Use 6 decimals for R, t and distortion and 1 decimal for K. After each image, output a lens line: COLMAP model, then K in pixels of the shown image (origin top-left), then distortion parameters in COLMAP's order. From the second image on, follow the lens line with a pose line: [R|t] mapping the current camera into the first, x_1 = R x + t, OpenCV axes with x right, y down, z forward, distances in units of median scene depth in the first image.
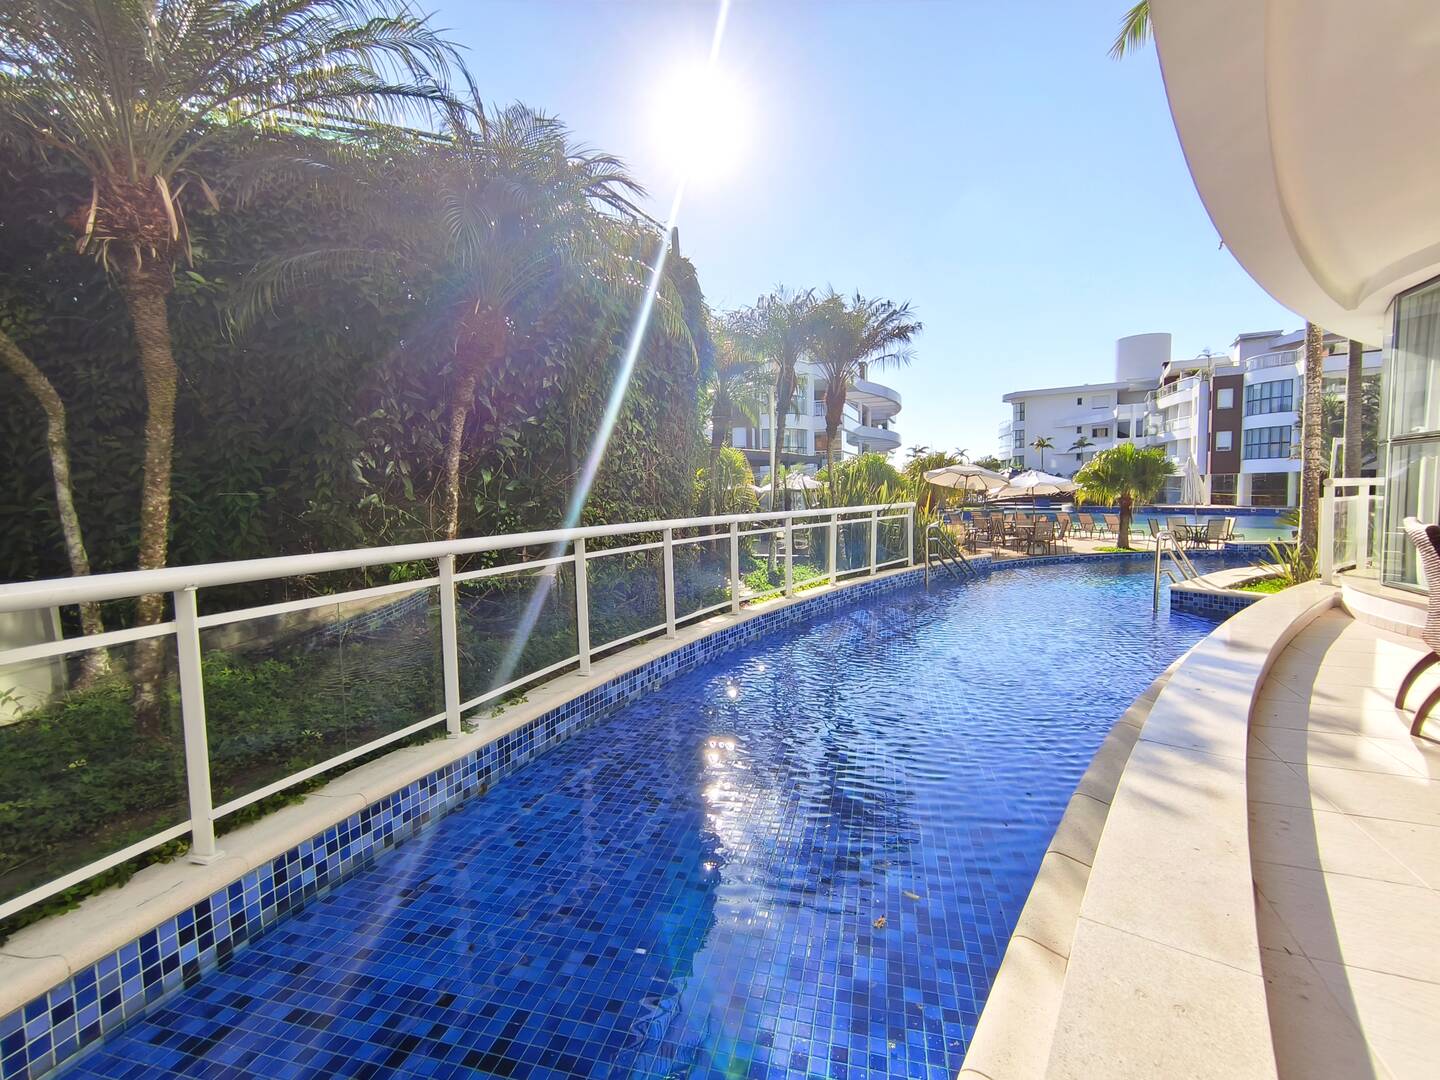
lens RADIAL K [[623.5, 0, 714.3], [0, 623.5, 534.5], [0, 0, 1]] dist [-0.000888, -0.000127]
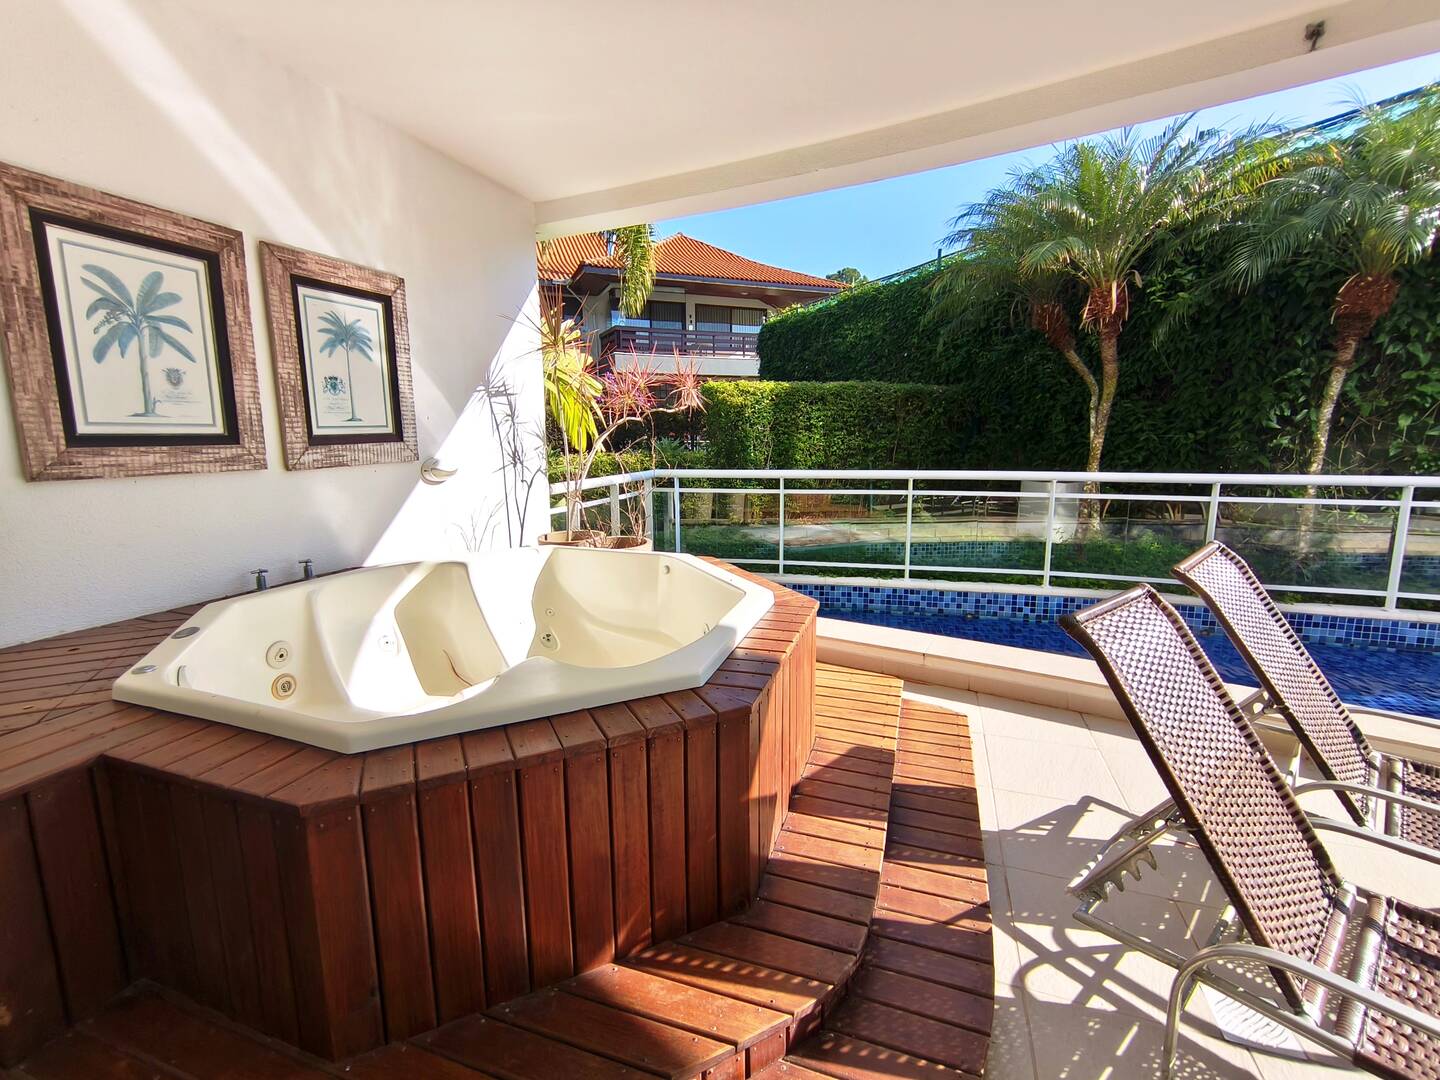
lens RADIAL K [[623.5, 0, 714.3], [0, 623.5, 534.5], [0, 0, 1]] dist [-0.000888, -0.000127]
pose [[0.054555, 0.186331, -0.980971, 1.039232], [-0.057555, 0.981388, 0.183209, -0.053962], [0.996851, 0.046465, 0.064264, -0.347483]]
